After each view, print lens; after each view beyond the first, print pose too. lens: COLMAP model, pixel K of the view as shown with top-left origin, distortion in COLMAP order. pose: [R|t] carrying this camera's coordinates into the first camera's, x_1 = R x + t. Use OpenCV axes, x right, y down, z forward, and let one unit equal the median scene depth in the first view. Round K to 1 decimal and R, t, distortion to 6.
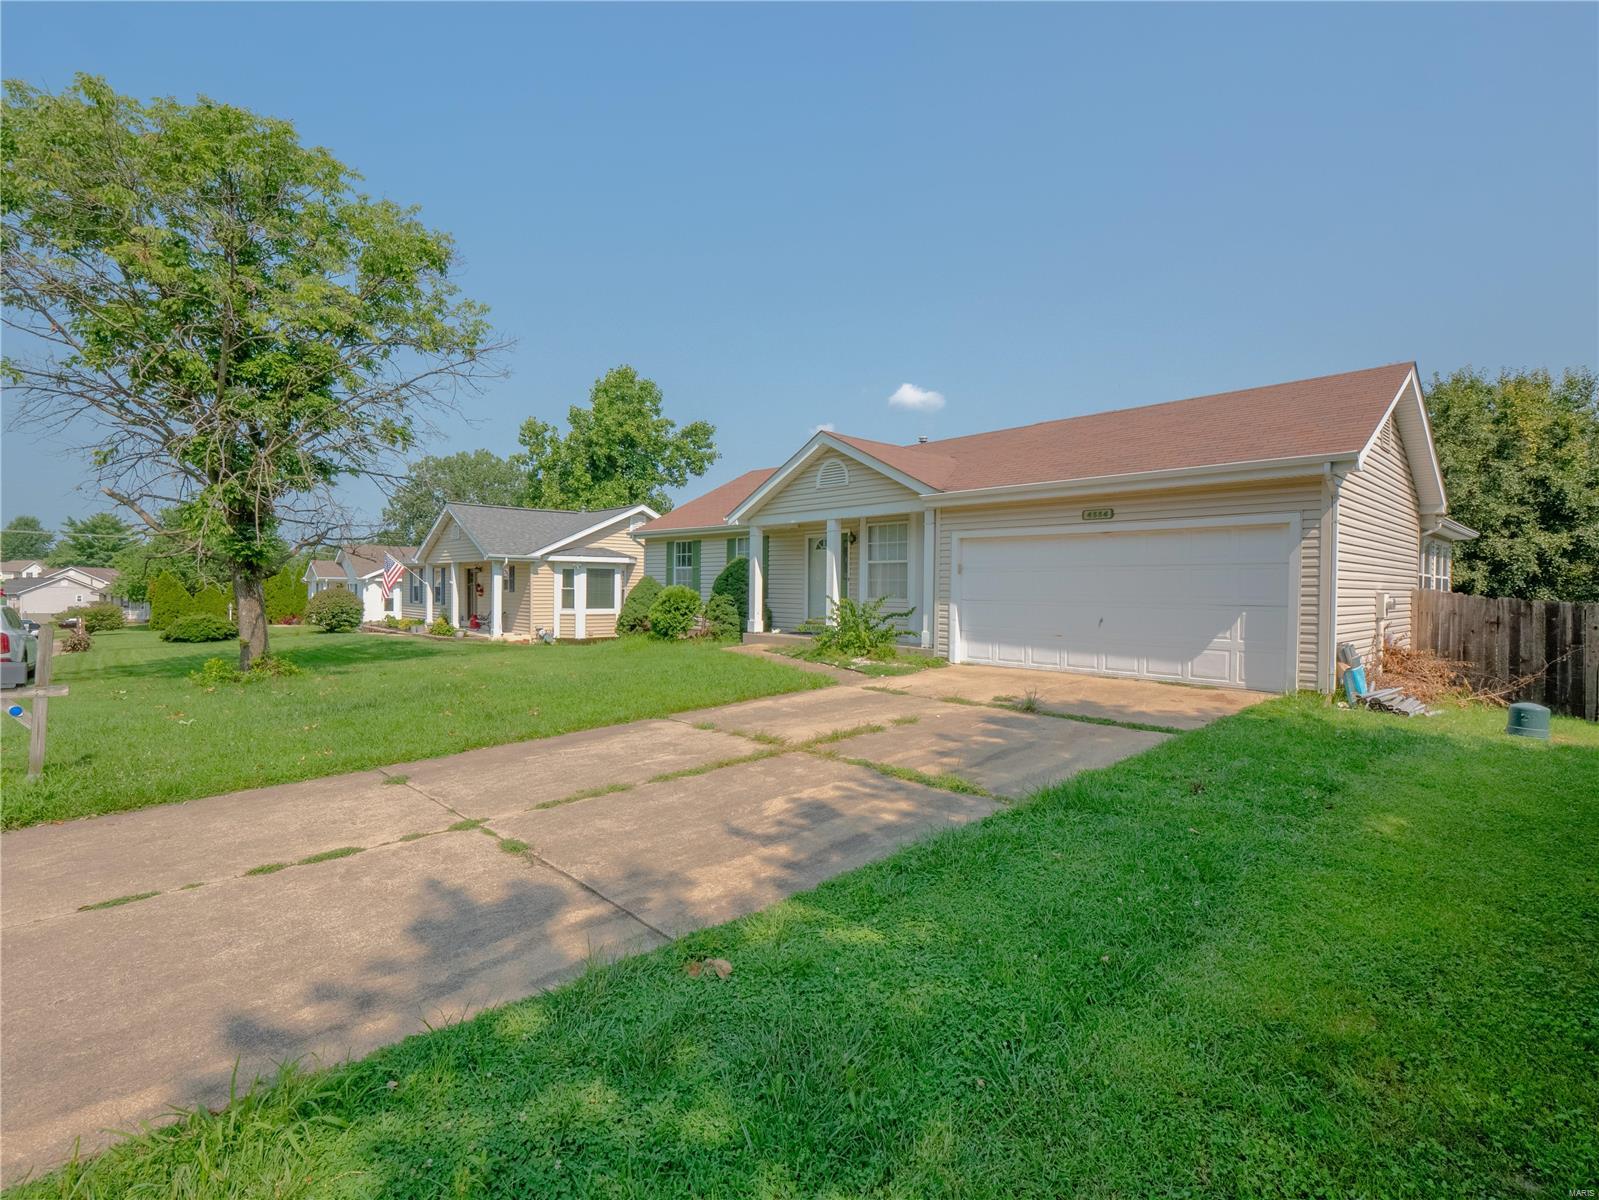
lens RADIAL K [[762.6, 0, 800.3], [0, 762.6, 593.8], [0, 0, 1]] dist [-0.009896, -0.001013]
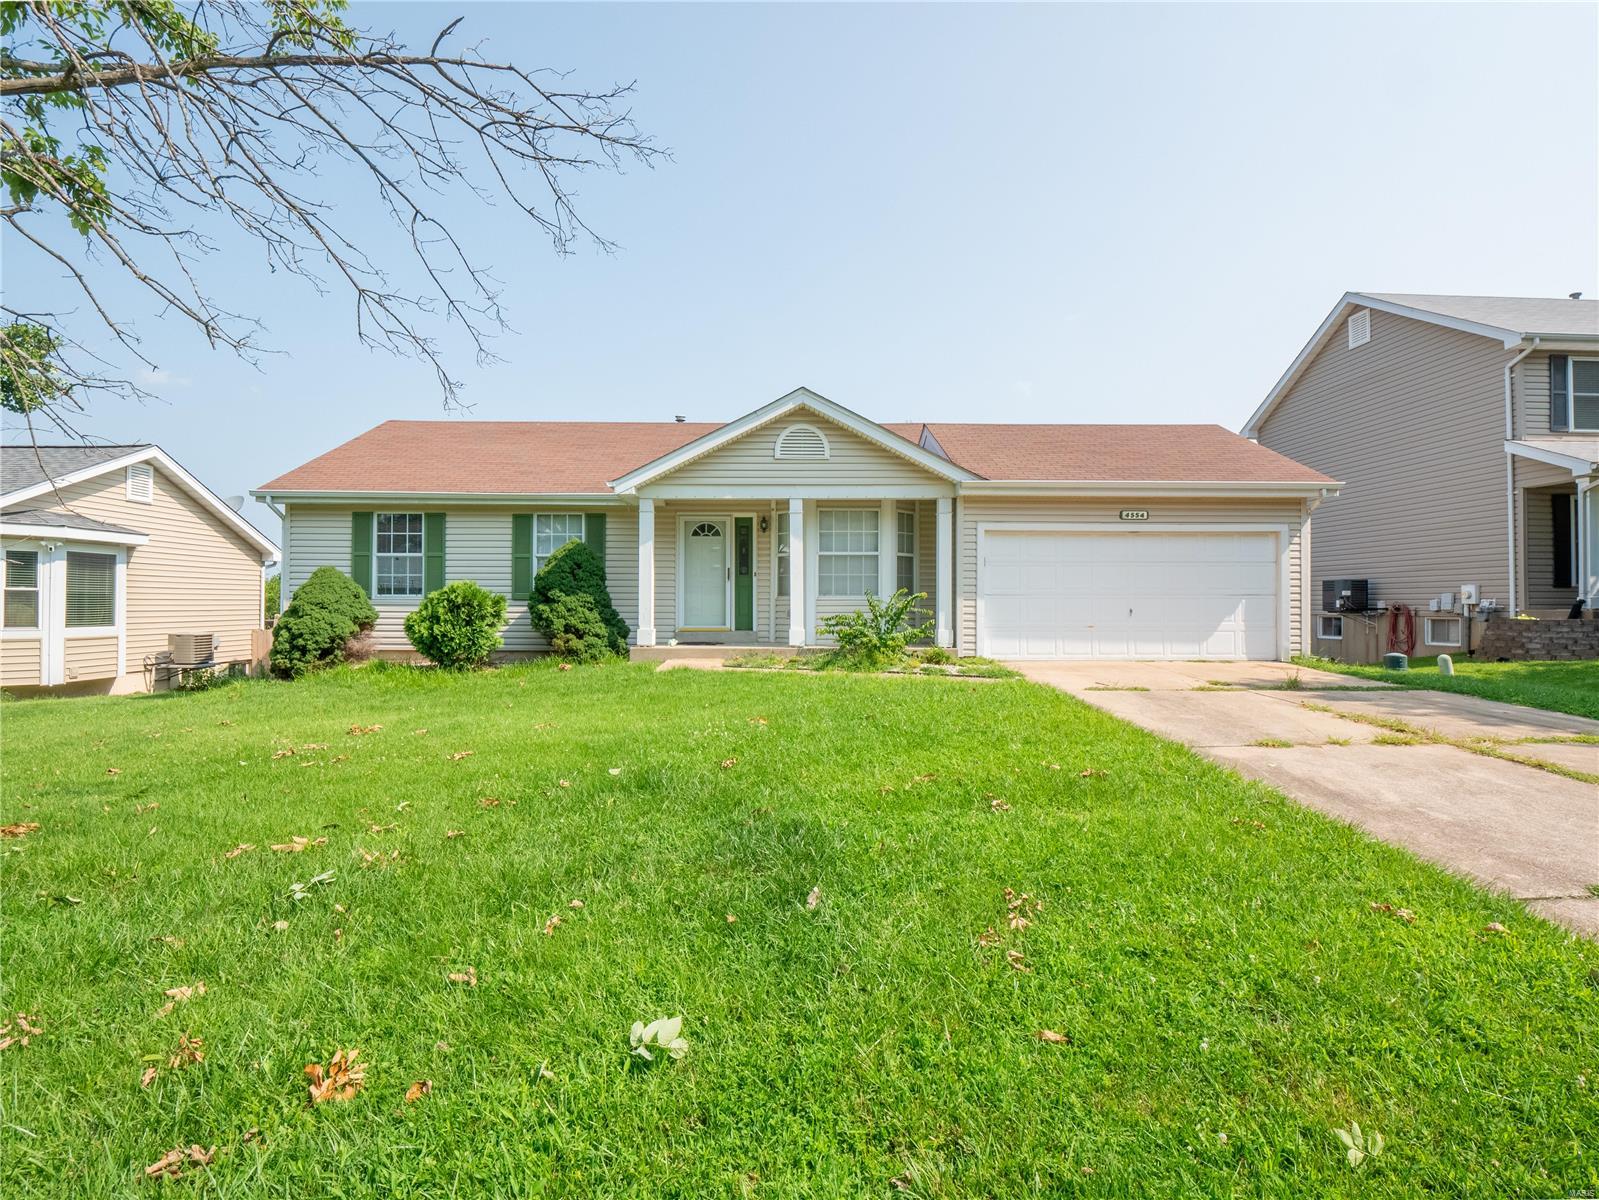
lens RADIAL K [[762.6, 0, 794.3], [0, 762.6, 601.0], [0, 0, 1]] dist [-0.009896, -0.001013]
pose [[0.667170, -0.005447, 0.744886, -0.567629], [0.010959, 0.999937, -0.002503, 0.013554], [-0.744825, 0.009833, 0.667187, 0.465014]]
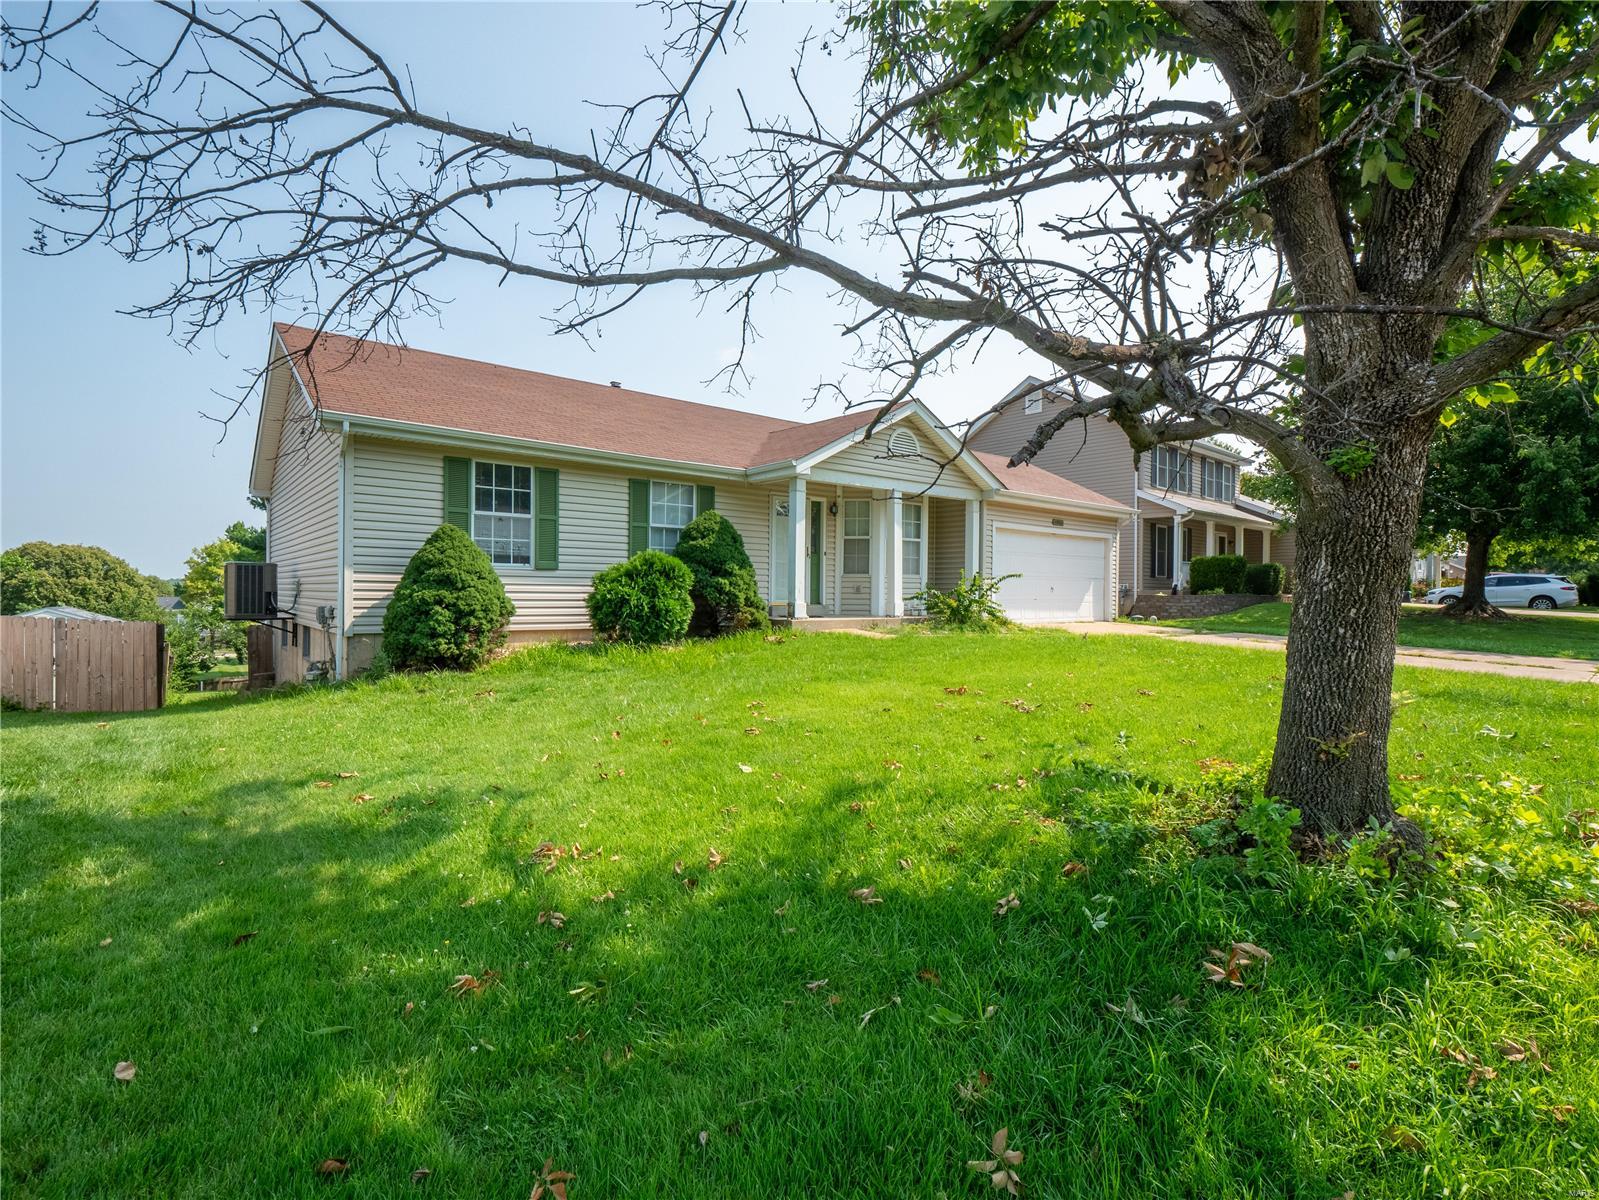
lens RADIAL K [[762.6, 0, 796.8], [0, 762.6, 595.4], [0, 0, 1]] dist [-0.009896, -0.001013]
pose [[0.057684, -0.016248, 0.998203, -0.923105], [-0.000453, 0.999867, 0.016302, 0.017502], [-0.998335, -0.001392, 0.057669, 1.077524]]
